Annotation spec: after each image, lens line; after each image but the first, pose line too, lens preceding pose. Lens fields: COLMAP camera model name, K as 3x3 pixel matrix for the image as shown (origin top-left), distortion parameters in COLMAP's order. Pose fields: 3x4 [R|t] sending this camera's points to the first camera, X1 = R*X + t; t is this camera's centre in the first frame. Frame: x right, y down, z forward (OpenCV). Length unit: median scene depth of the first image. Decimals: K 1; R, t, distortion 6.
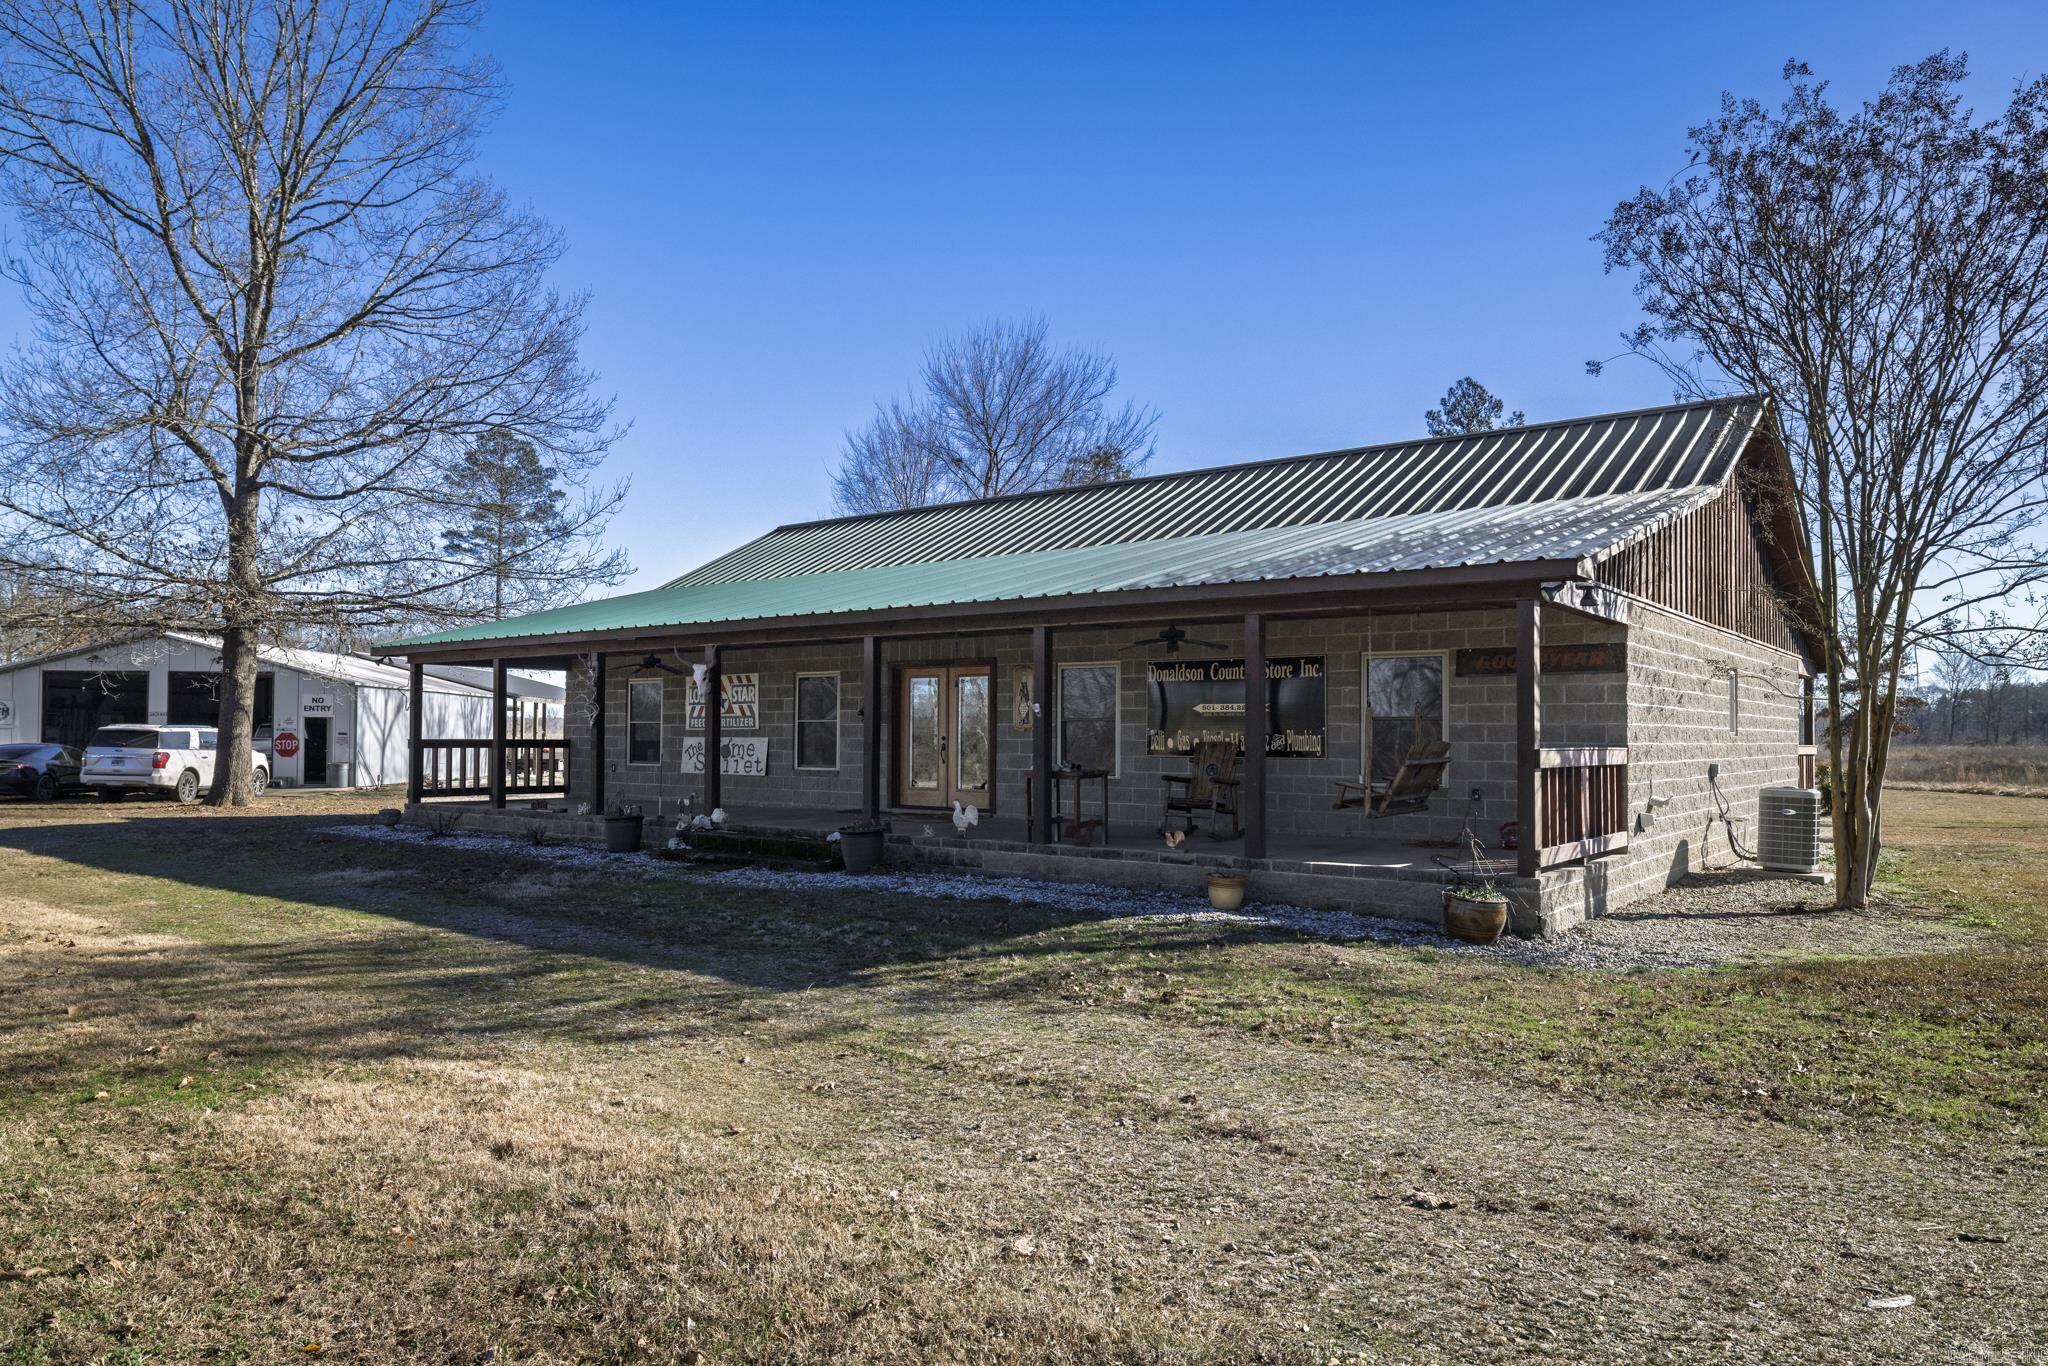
lens RADIAL K [[1362.1, 0, 1028.0], [0, 1362.1, 687.3], [0, 0, 1]] dist [0.004774, 0.000328]
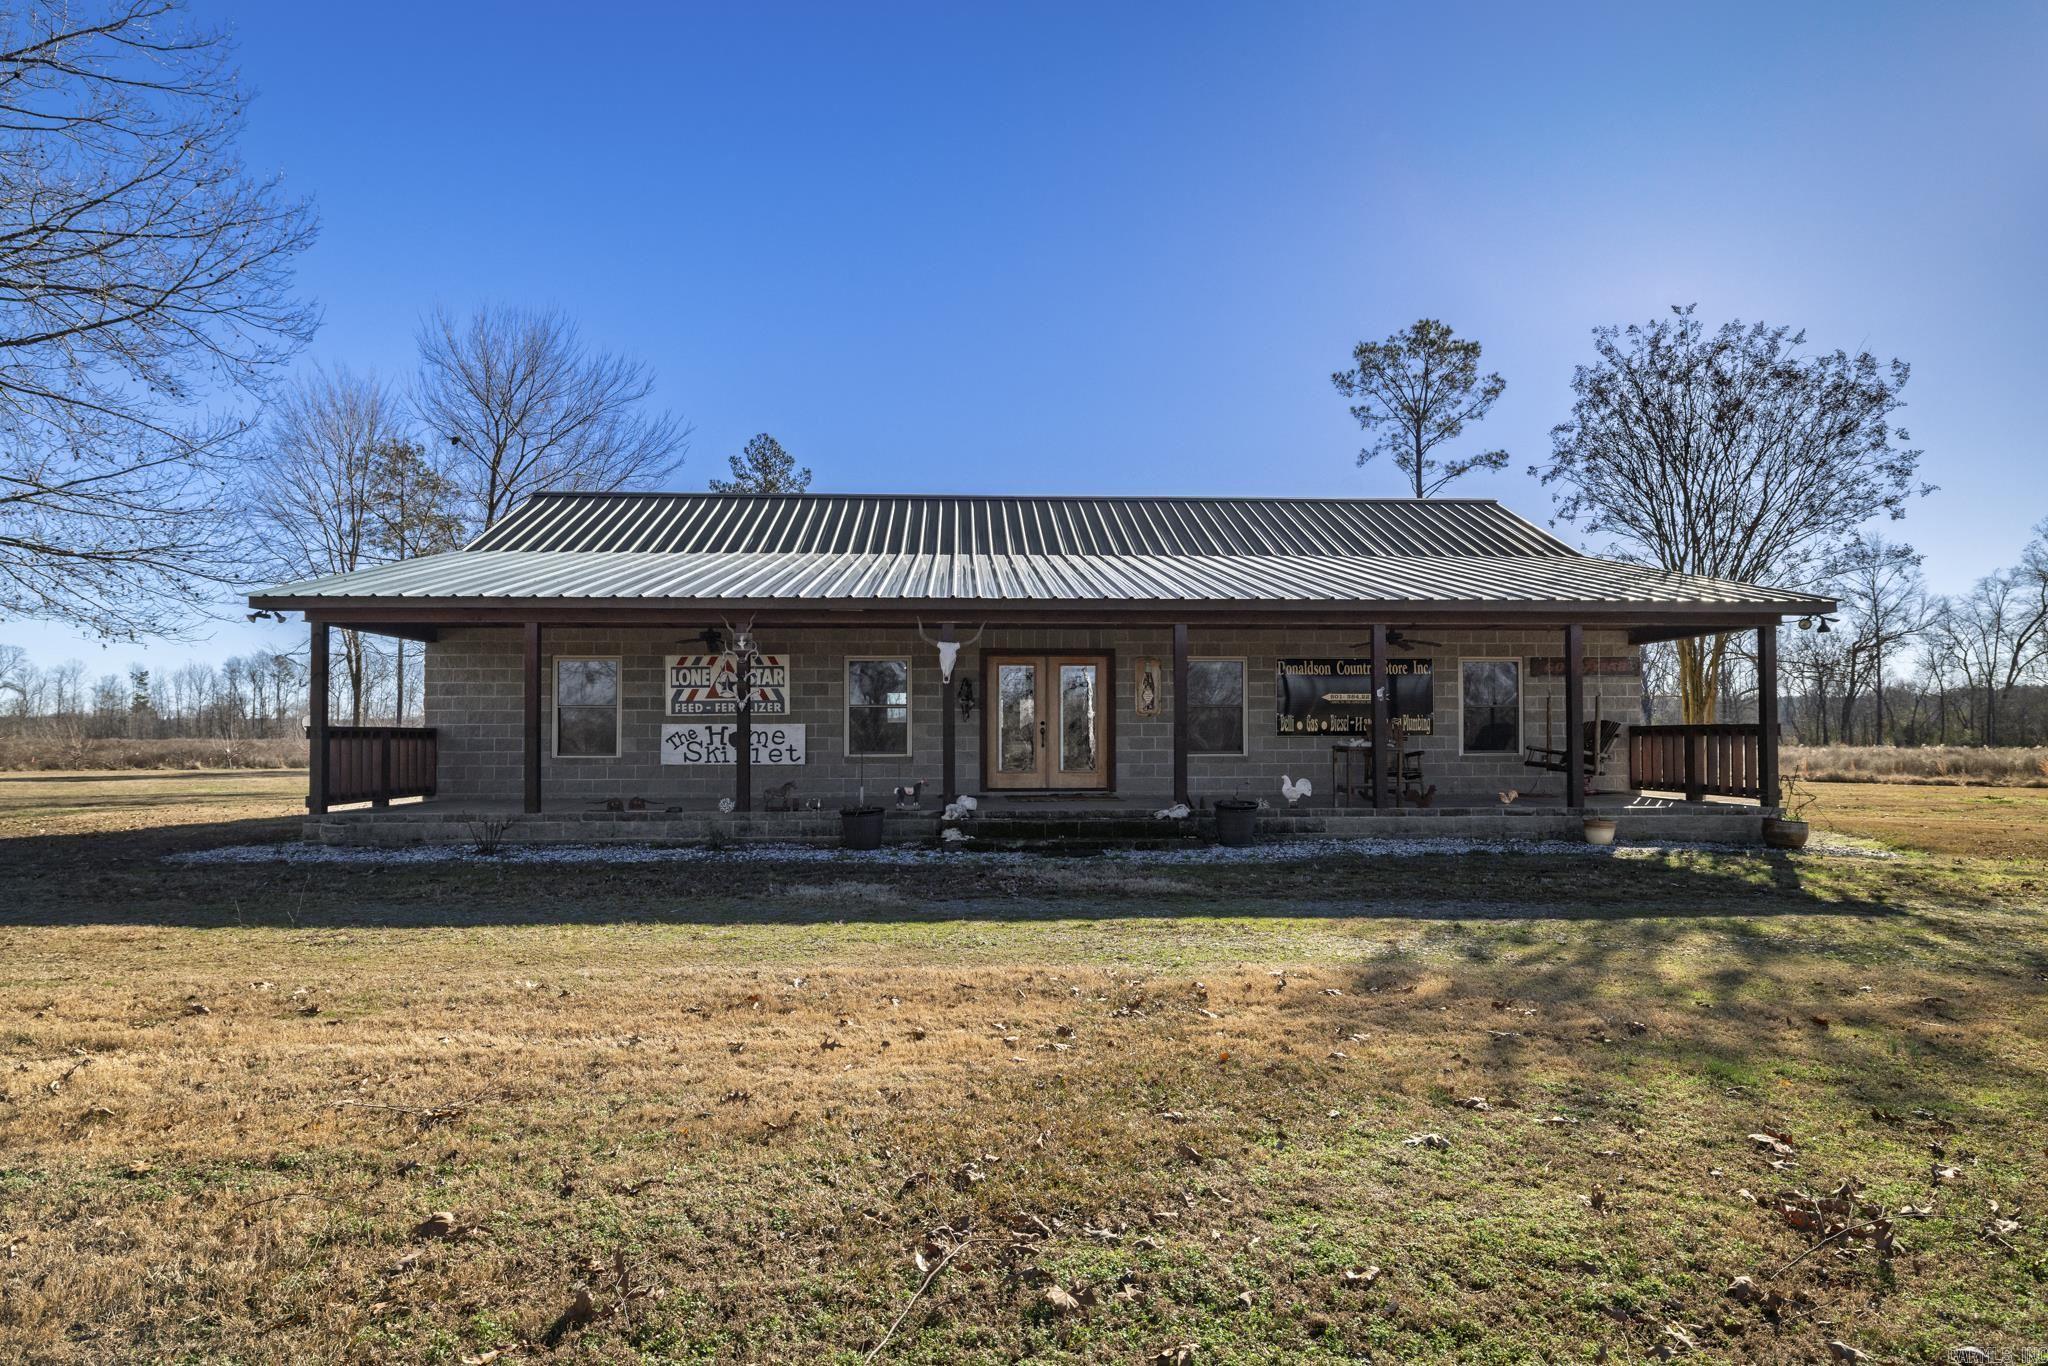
lens RADIAL K [[1149.3, 0, 1026.8], [0, 1149.3, 700.8], [0, 0, 1]] dist [0.016220, 0.000092]
pose [[0.757185, 0.015236, 0.653023, -0.642367], [-0.017868, 0.999837, -0.002610, 0.022133], [-0.652956, -0.009692, 0.757333, 0.328338]]
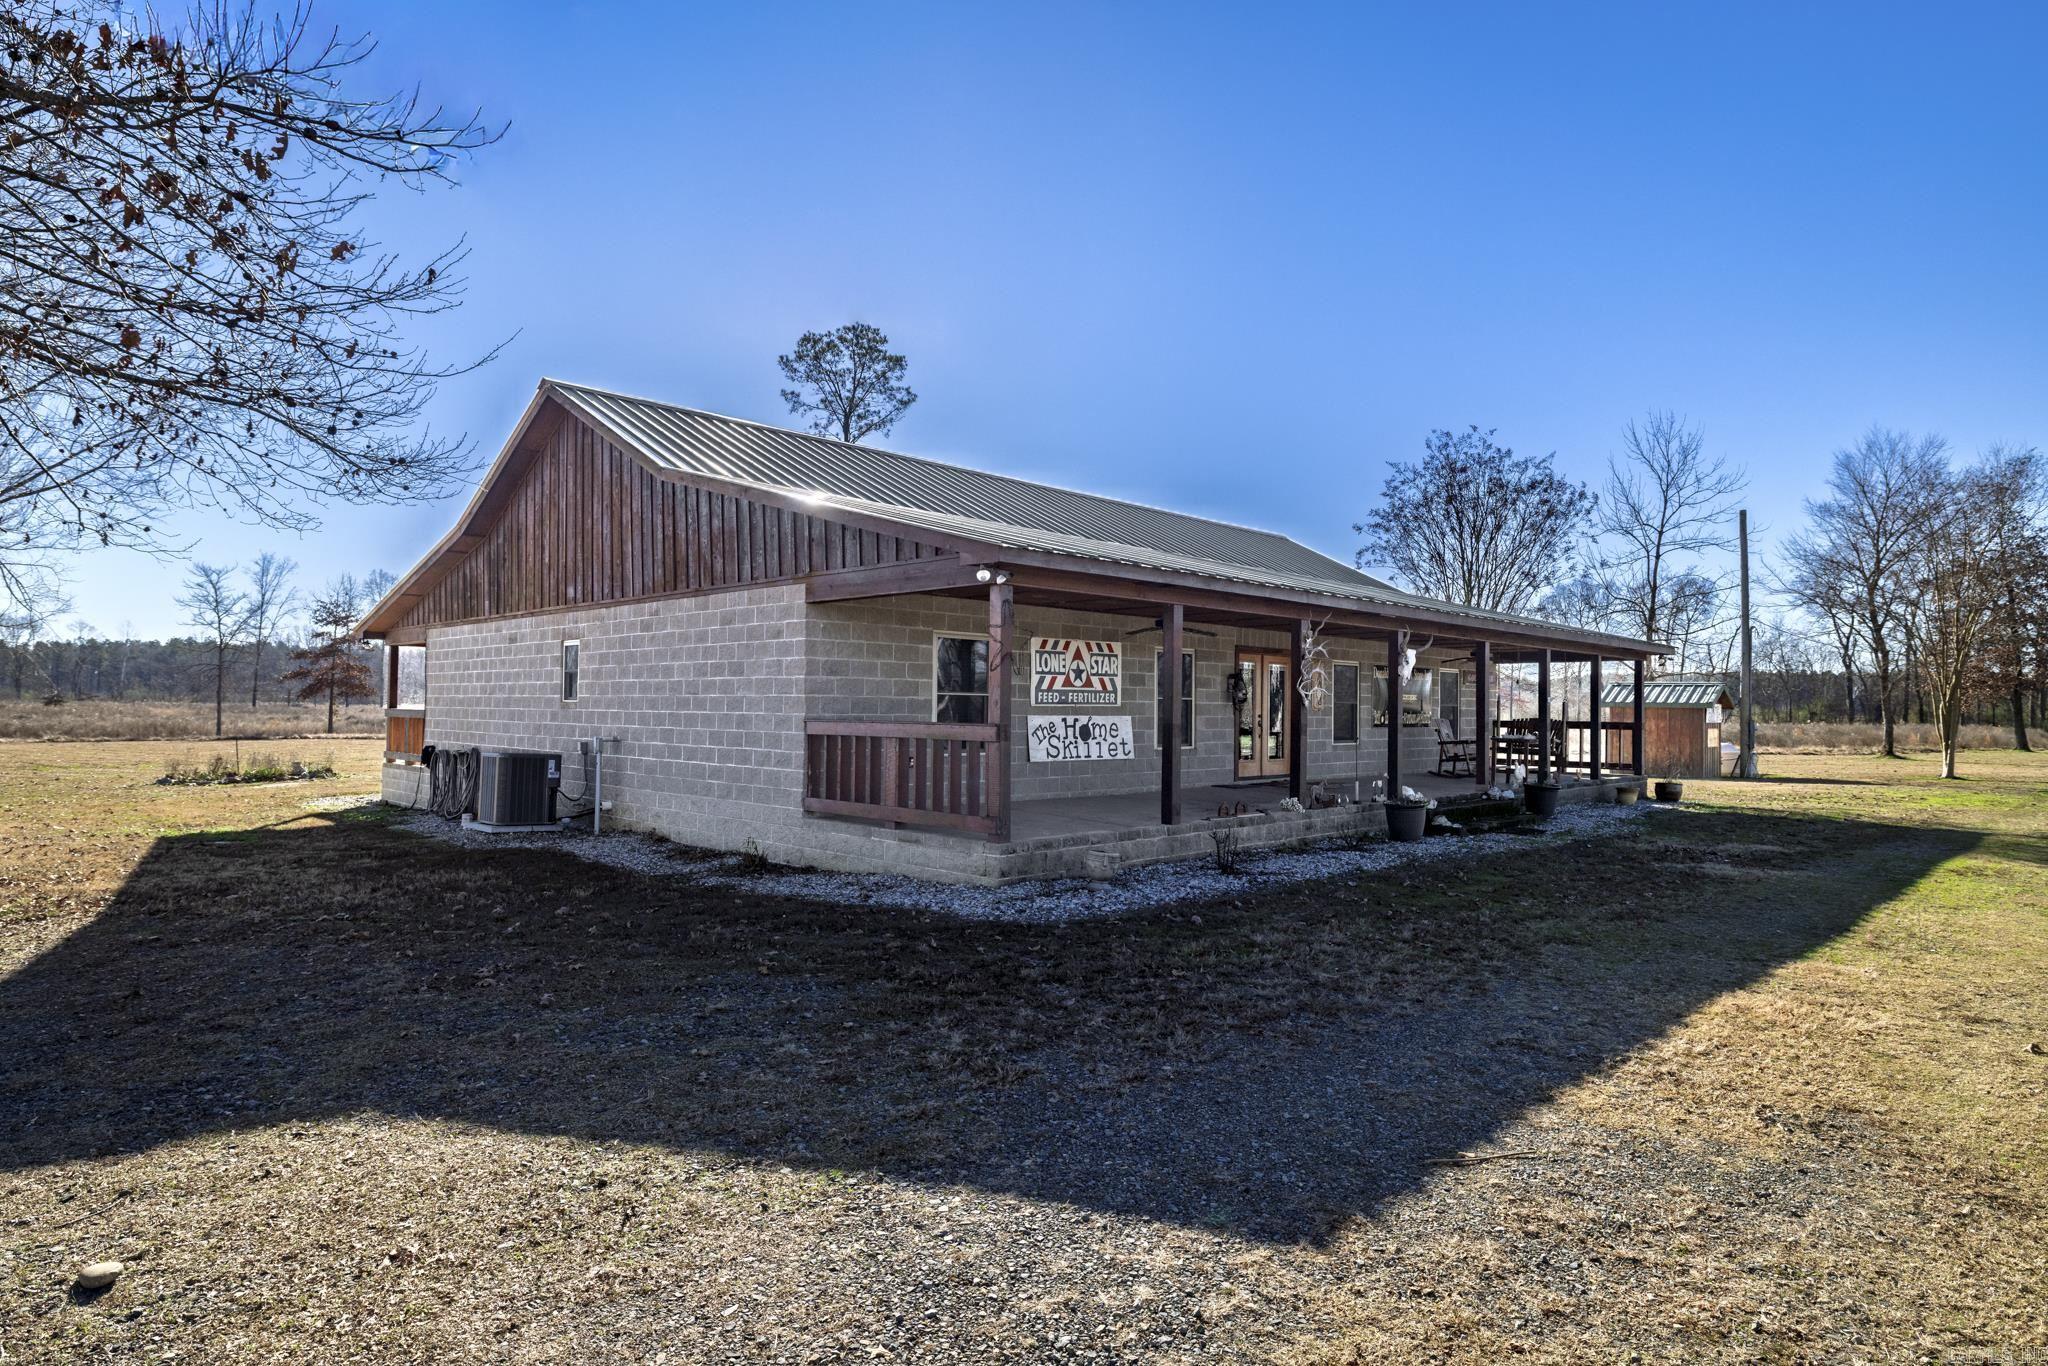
lens RADIAL K [[1149.3, 0, 1032.5], [0, 1149.3, 693.6], [0, 0, 1]] dist [0.016220, 0.000092]
pose [[0.118530, 0.012494, 0.992872, -1.027451], [-0.042875, 0.999053, -0.007453, 0.033296], [-0.992024, -0.041686, 0.118953, 1.058432]]
